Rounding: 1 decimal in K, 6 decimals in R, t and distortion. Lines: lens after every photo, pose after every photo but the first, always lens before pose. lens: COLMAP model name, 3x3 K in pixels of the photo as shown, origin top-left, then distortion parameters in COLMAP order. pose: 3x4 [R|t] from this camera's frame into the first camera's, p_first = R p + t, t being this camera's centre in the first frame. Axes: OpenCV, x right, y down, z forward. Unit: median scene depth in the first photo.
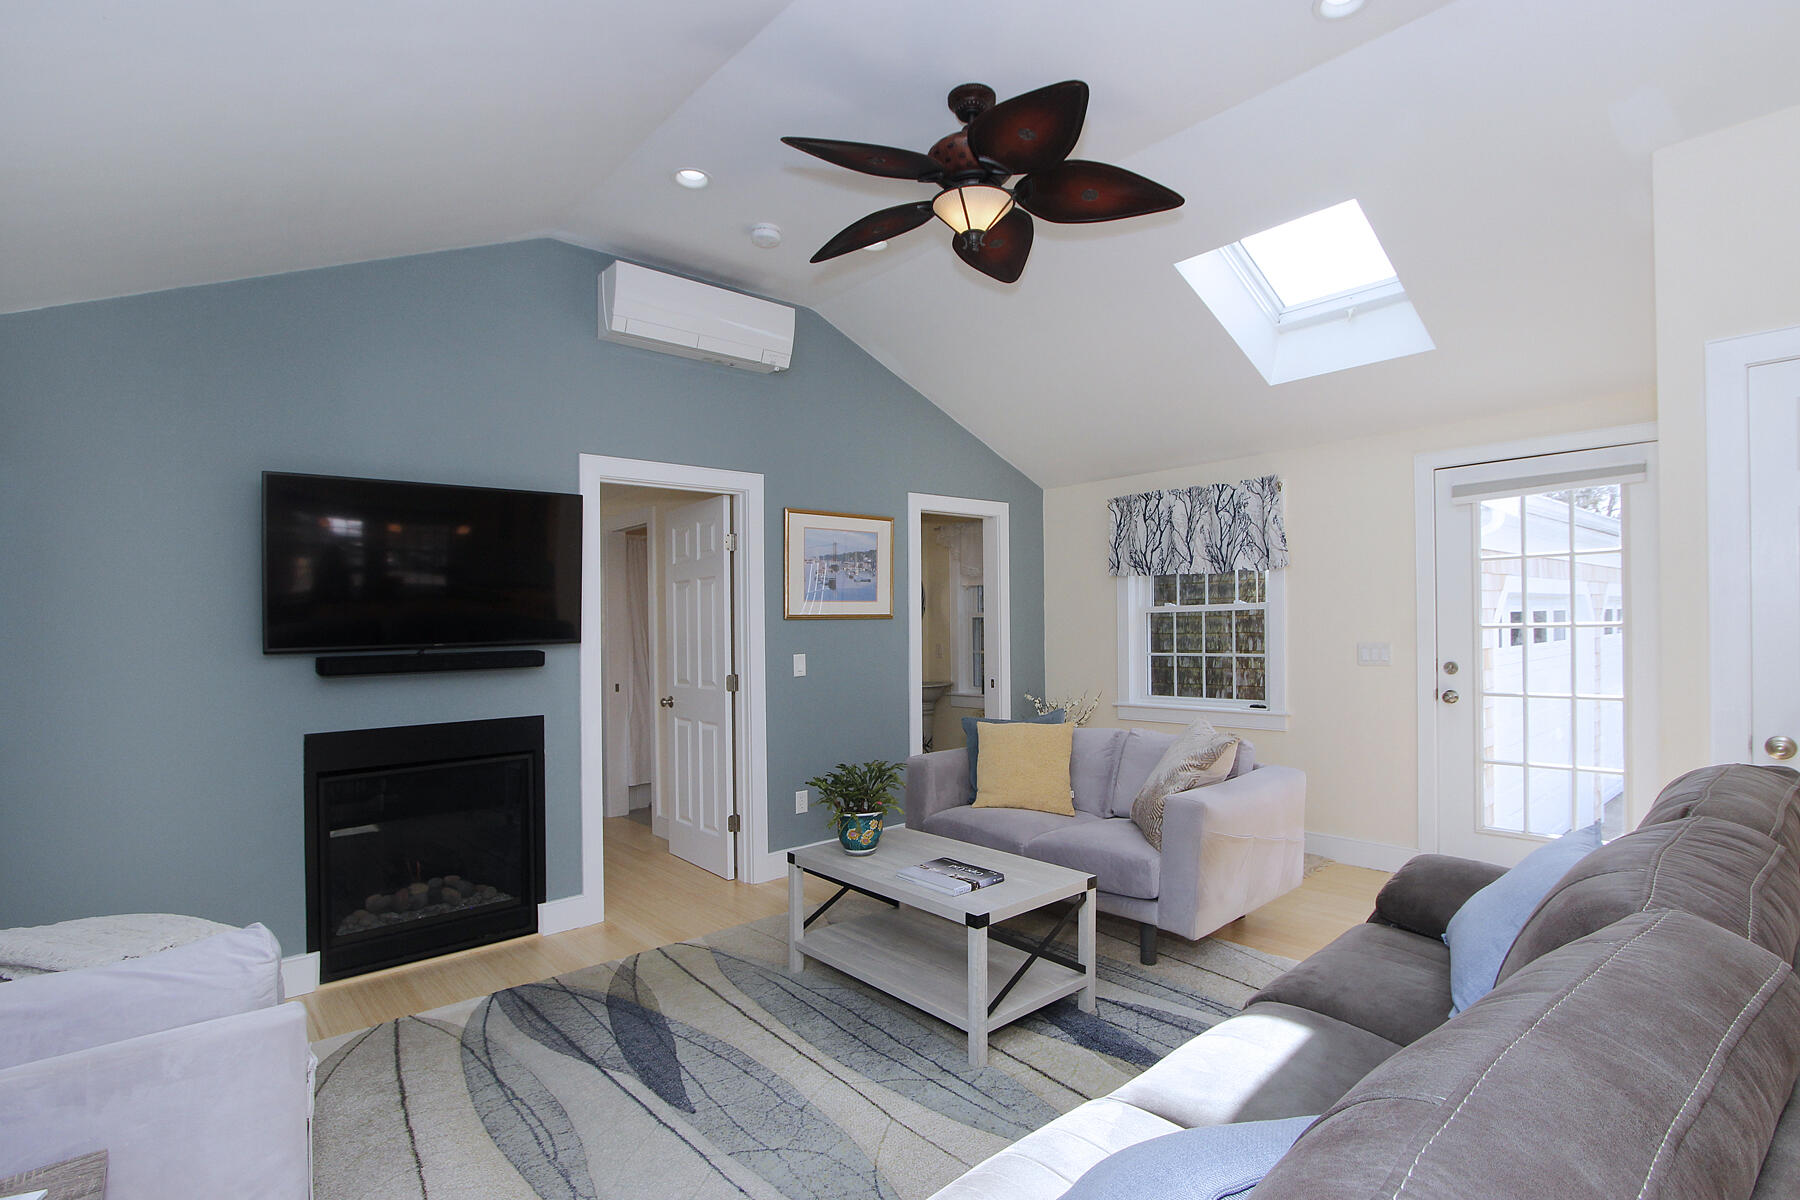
lens RADIAL K [[891.6, 0, 933.1], [0, 891.6, 624.2], [0, 0, 1]] dist [-0.001329, 0.000210]
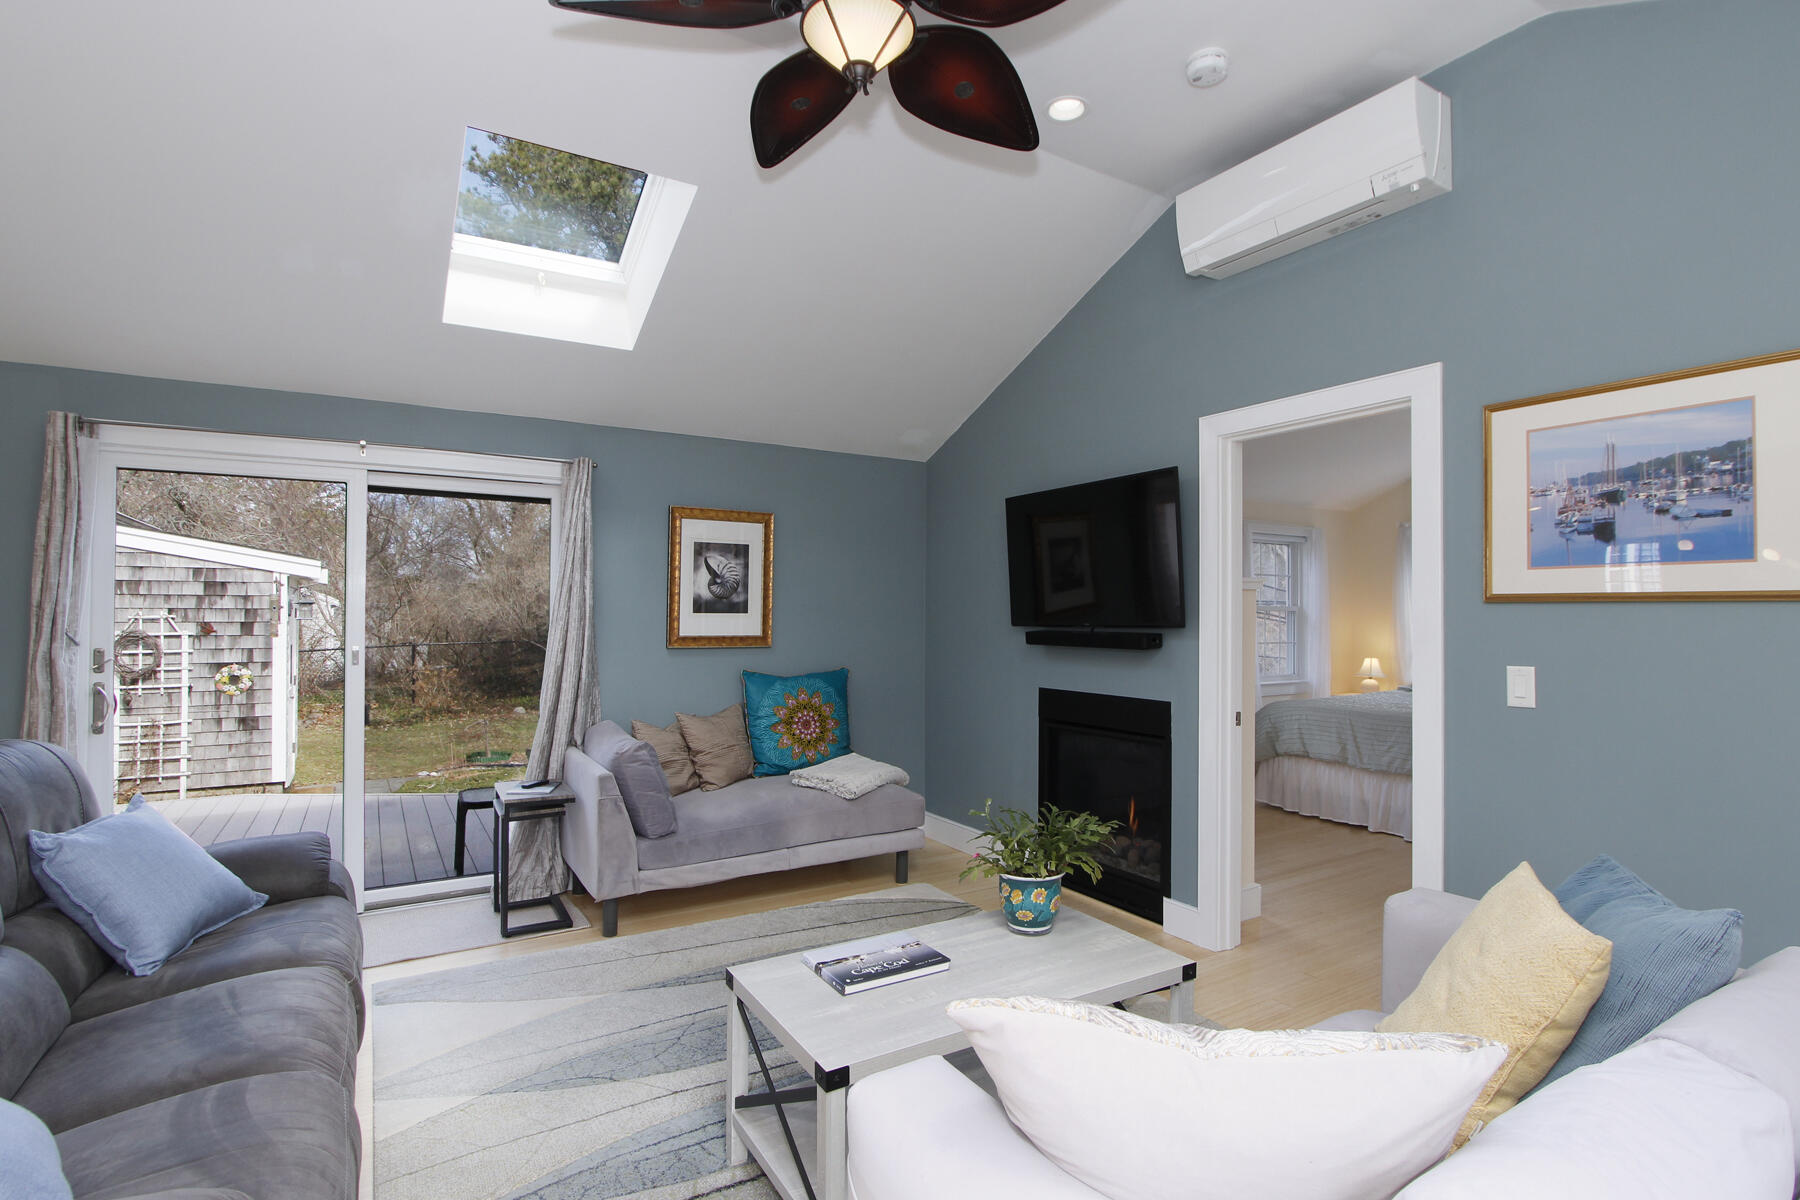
lens RADIAL K [[890.4, 0, 900.0], [0, 890.4, 600.0], [0, 0, 1]] dist [-0.003998, -0.000525]
pose [[-0.186717, 0.001510, -0.982413, 0.442260], [-0.002648, 0.999994, 0.002040, -0.006698], [0.982410, 0.002982, -0.186712, 0.708764]]
